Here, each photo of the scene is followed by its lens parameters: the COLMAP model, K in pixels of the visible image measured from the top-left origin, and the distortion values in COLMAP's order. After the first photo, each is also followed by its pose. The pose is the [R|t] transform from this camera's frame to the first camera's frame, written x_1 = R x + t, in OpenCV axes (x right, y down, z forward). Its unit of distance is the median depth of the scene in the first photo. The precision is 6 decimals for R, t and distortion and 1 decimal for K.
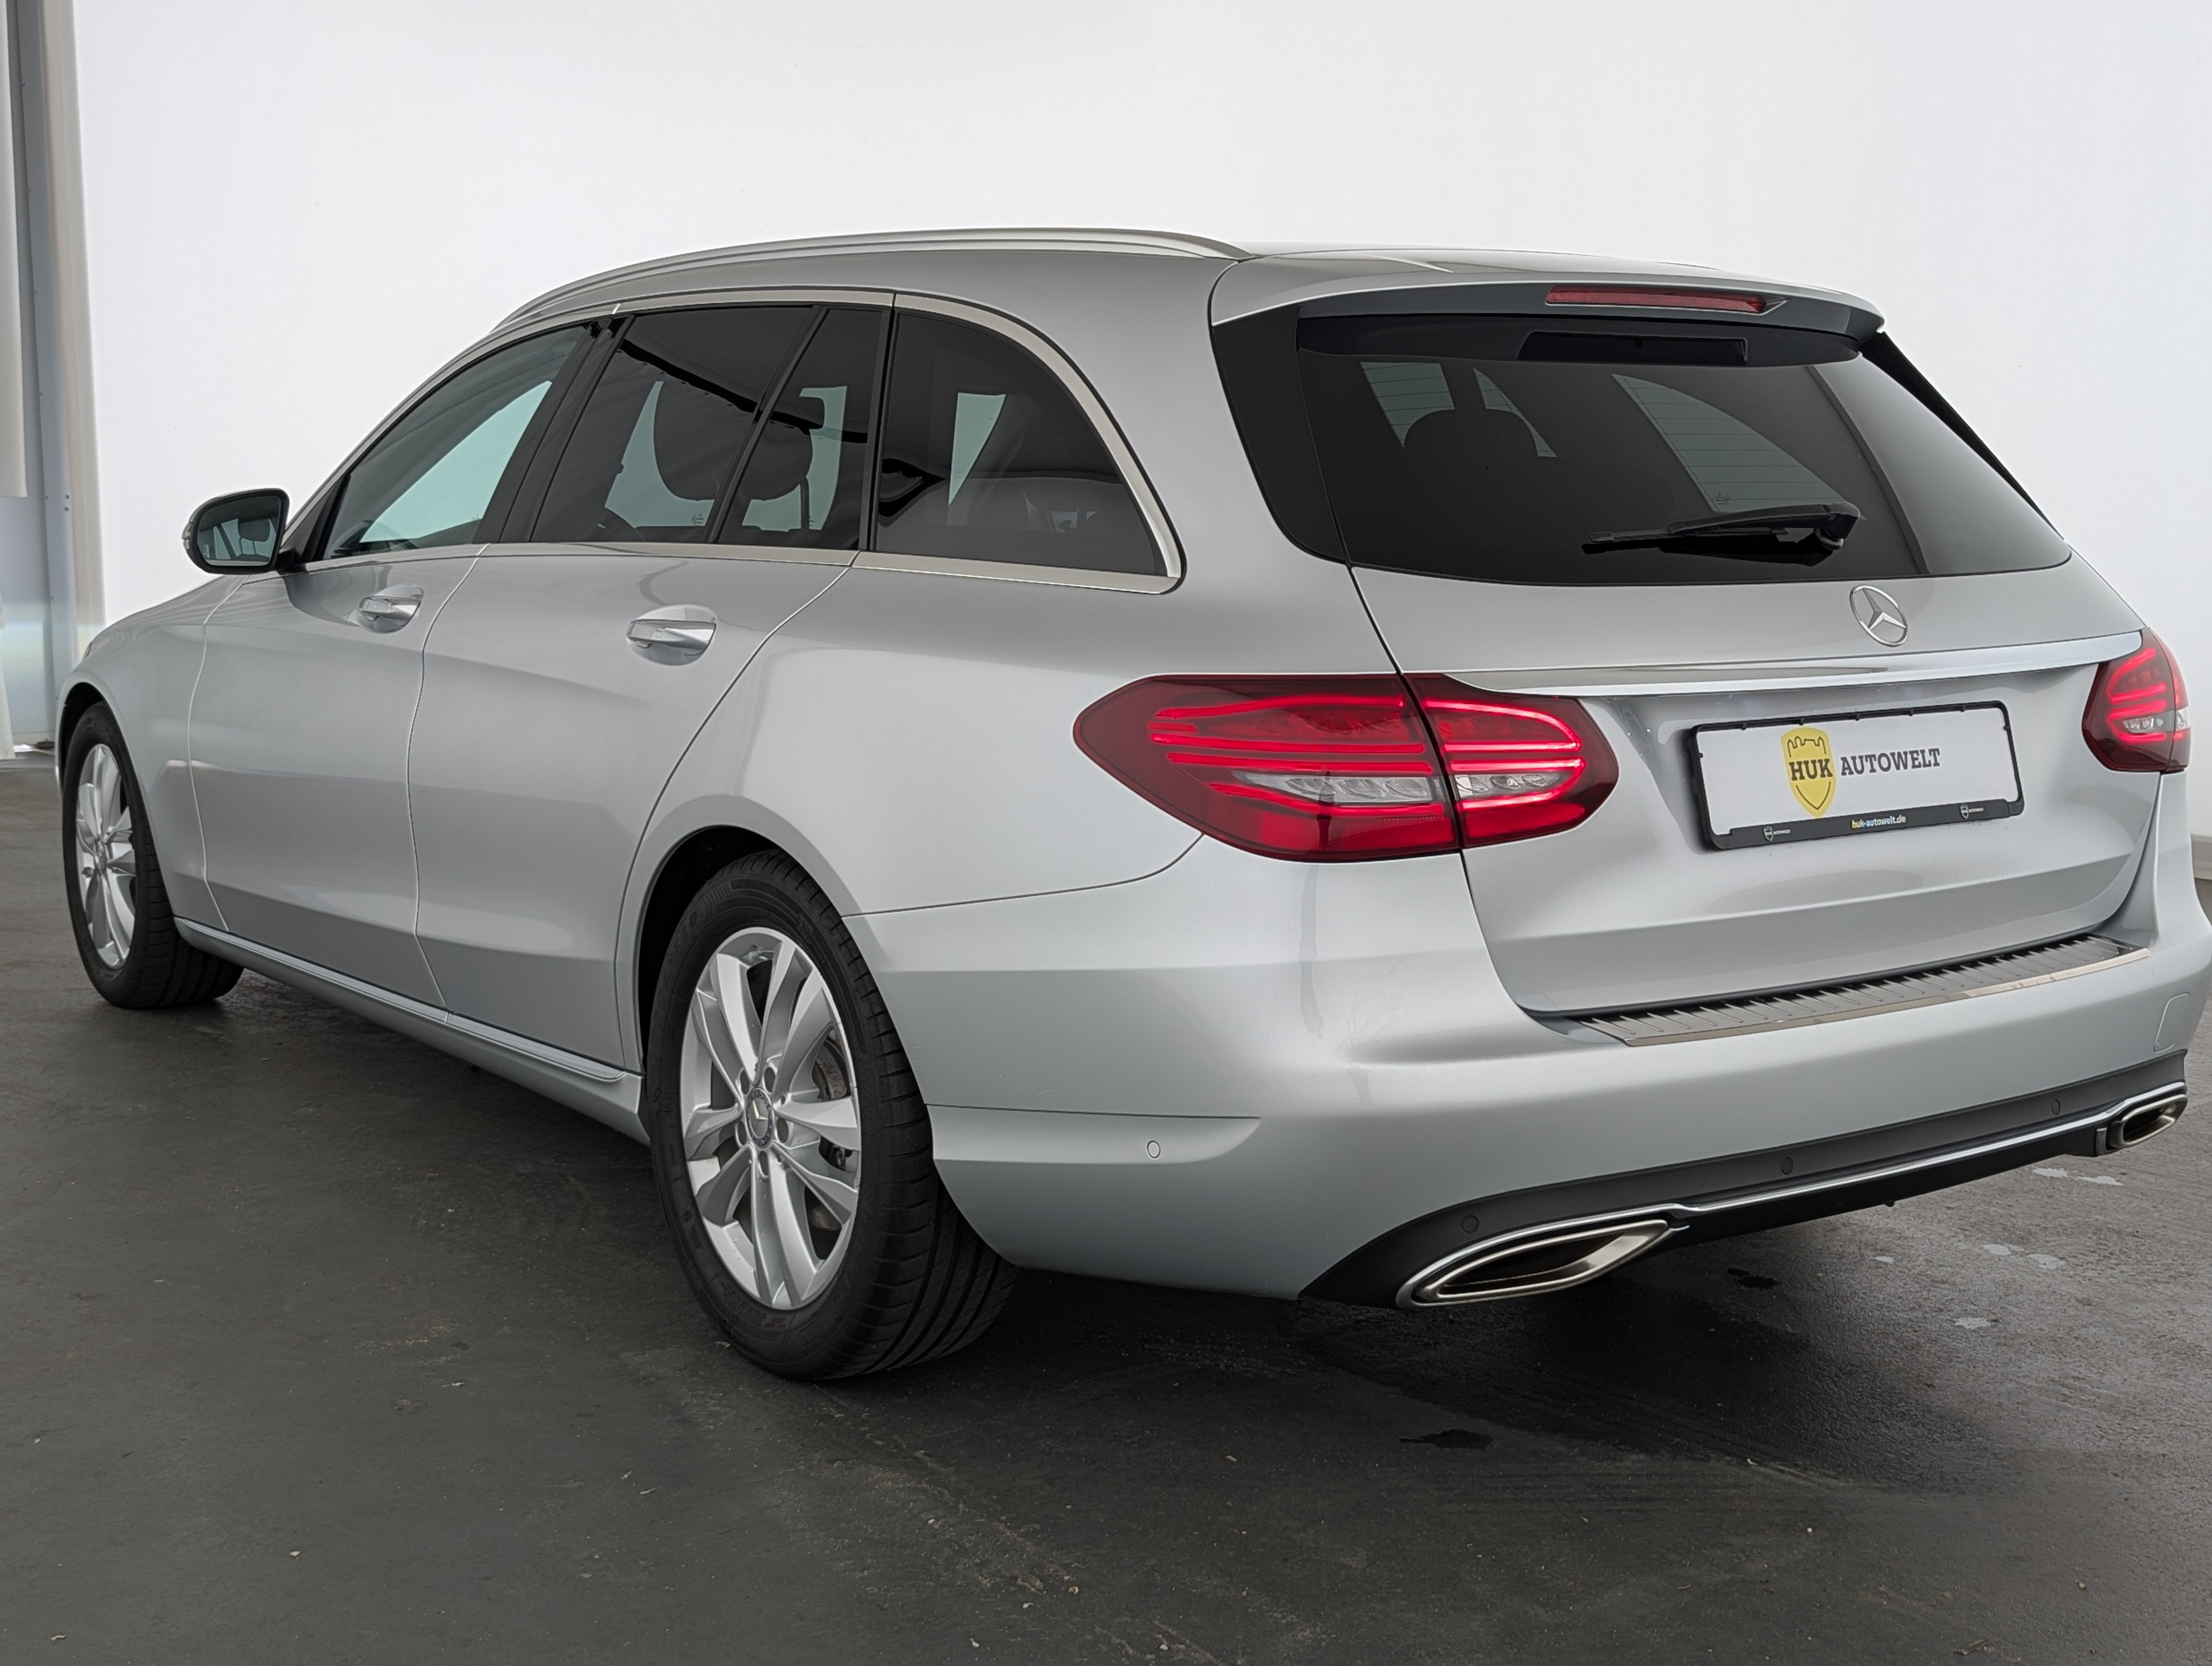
lens RADIAL K [[2352.8, 0, 1119.6], [0, 2352.8, 843.1], [0, 0, 1]] dist [0.008310, 0.027705]
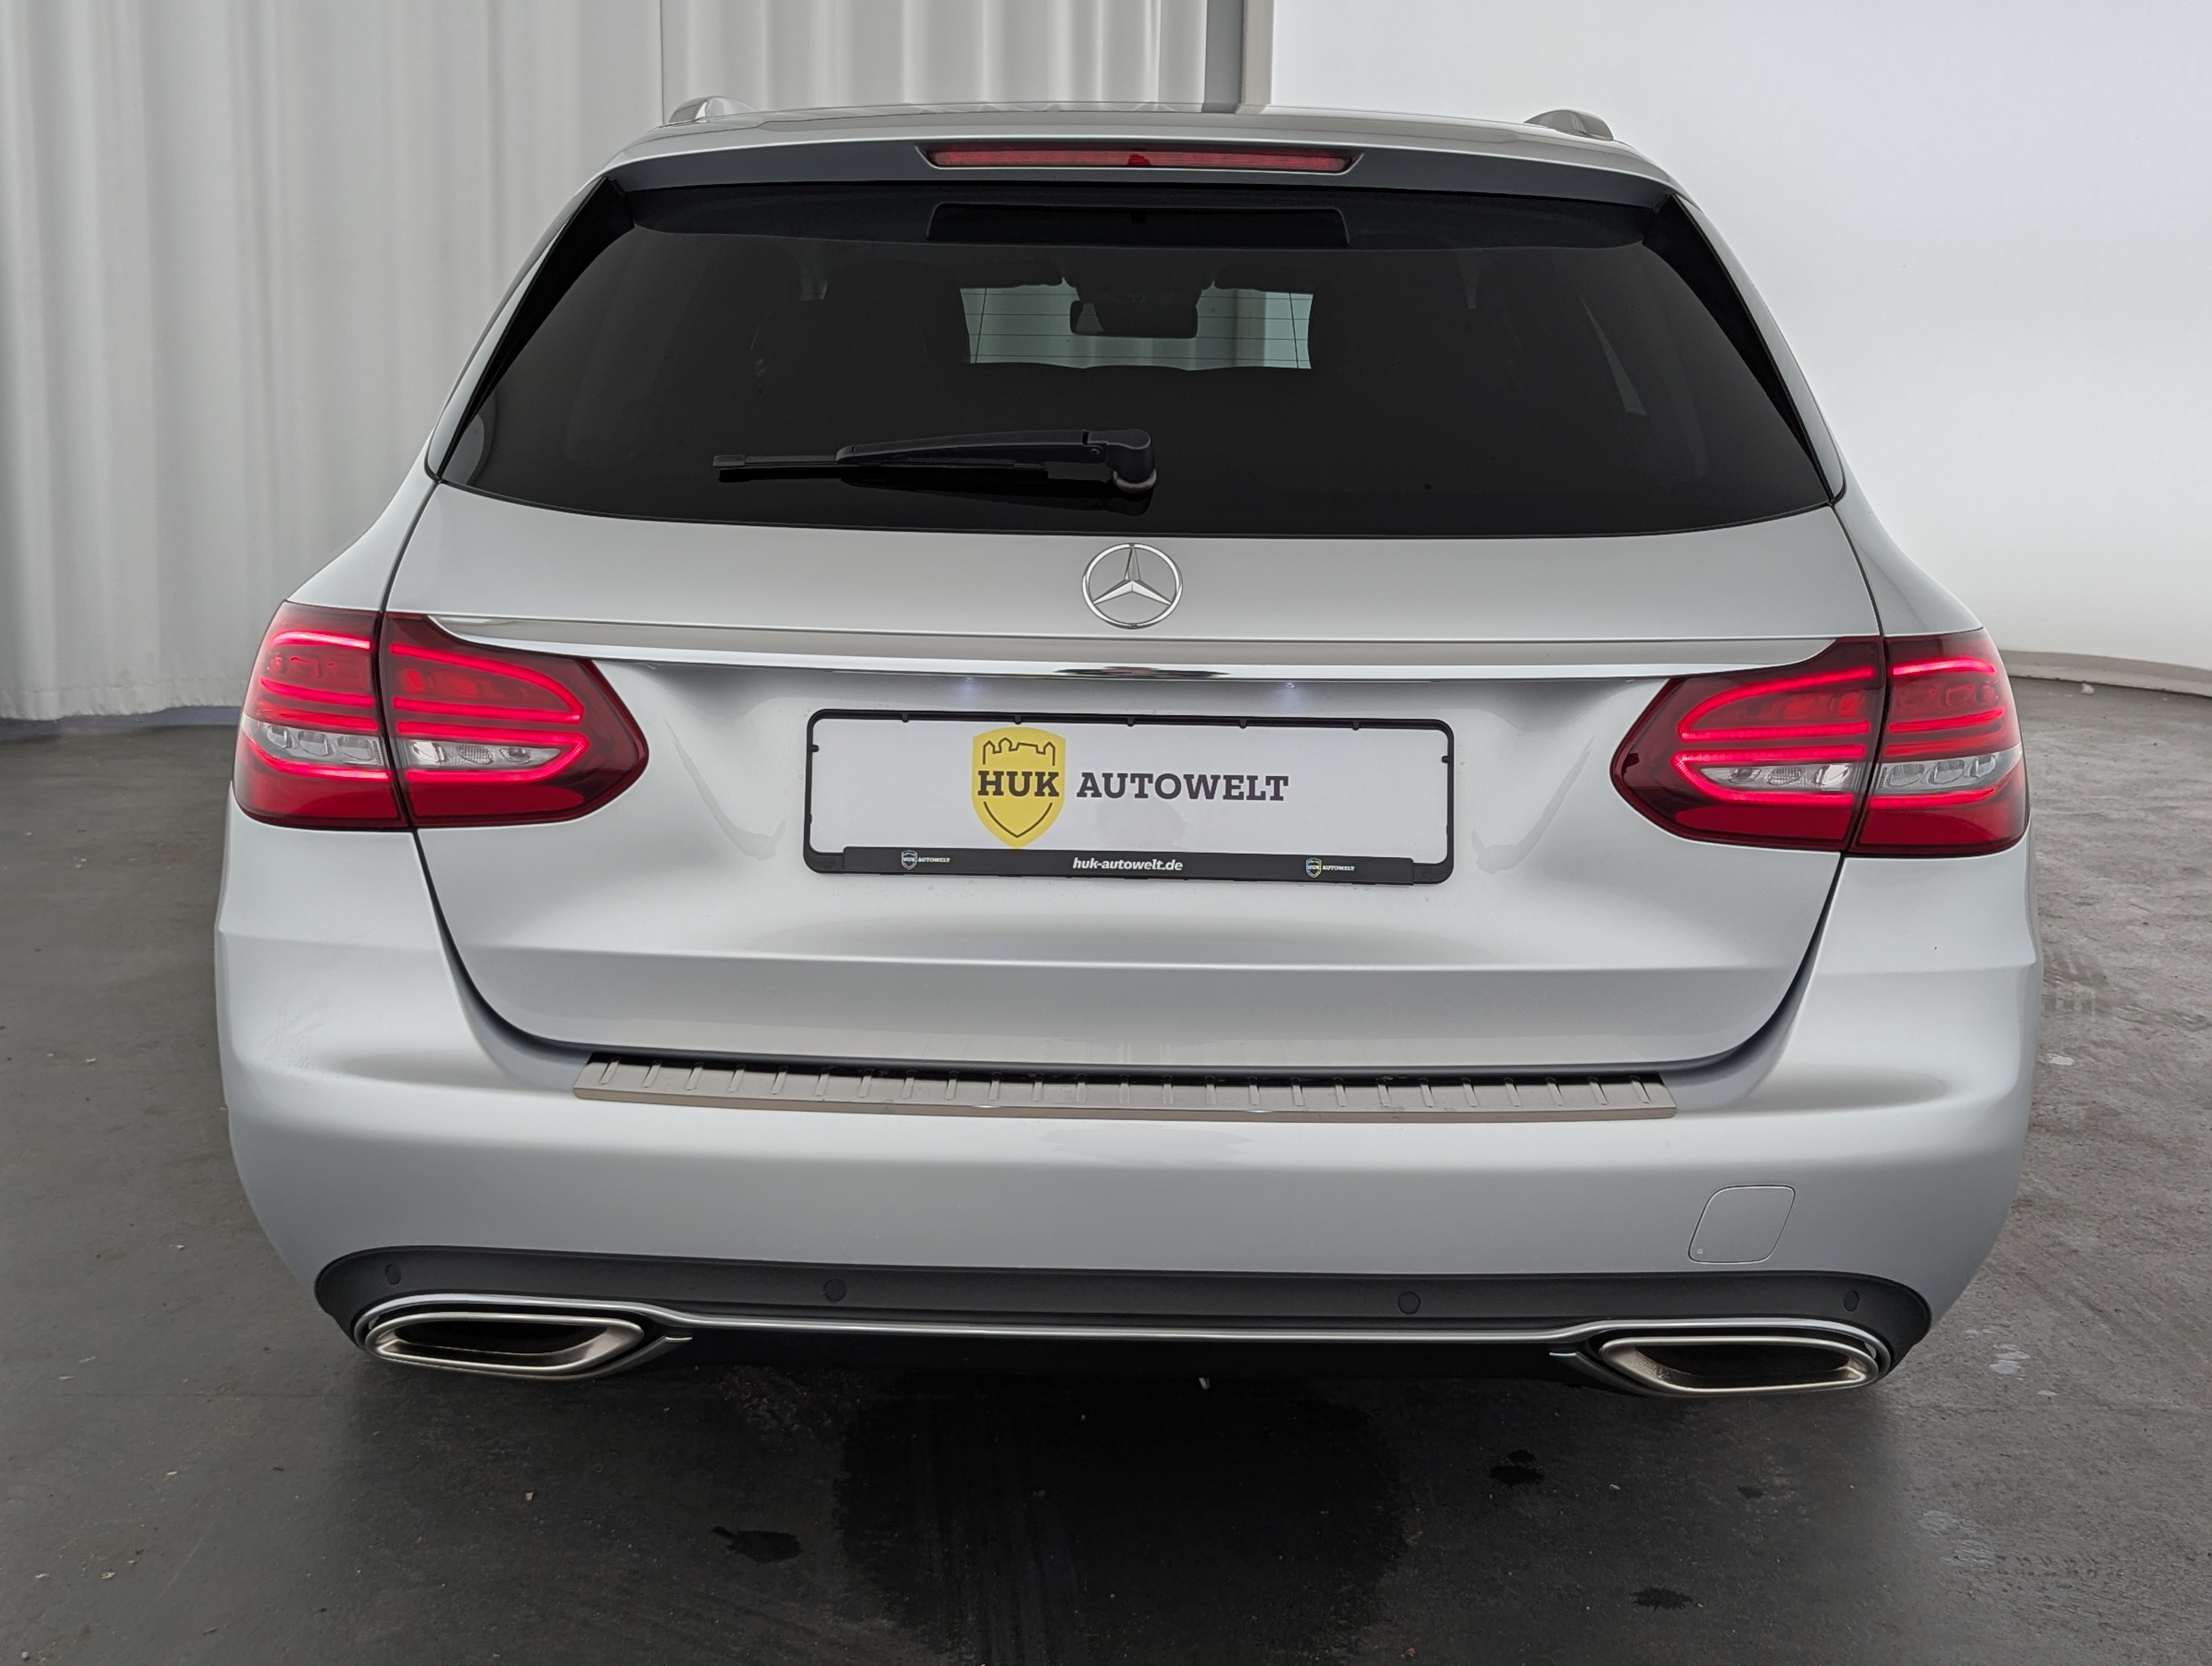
lens RADIAL K [[2278.1, 0, 1119.4], [0, 2278.1, 795.8], [0, 0, 1]] dist [0.060013, -0.117200]
pose [[0.854805, 0.113564, -0.506370, 0.682051], [-0.102023, 0.993495, 0.050585, -0.066702], [0.508821, 0.008421, 0.860831, 0.383337]]
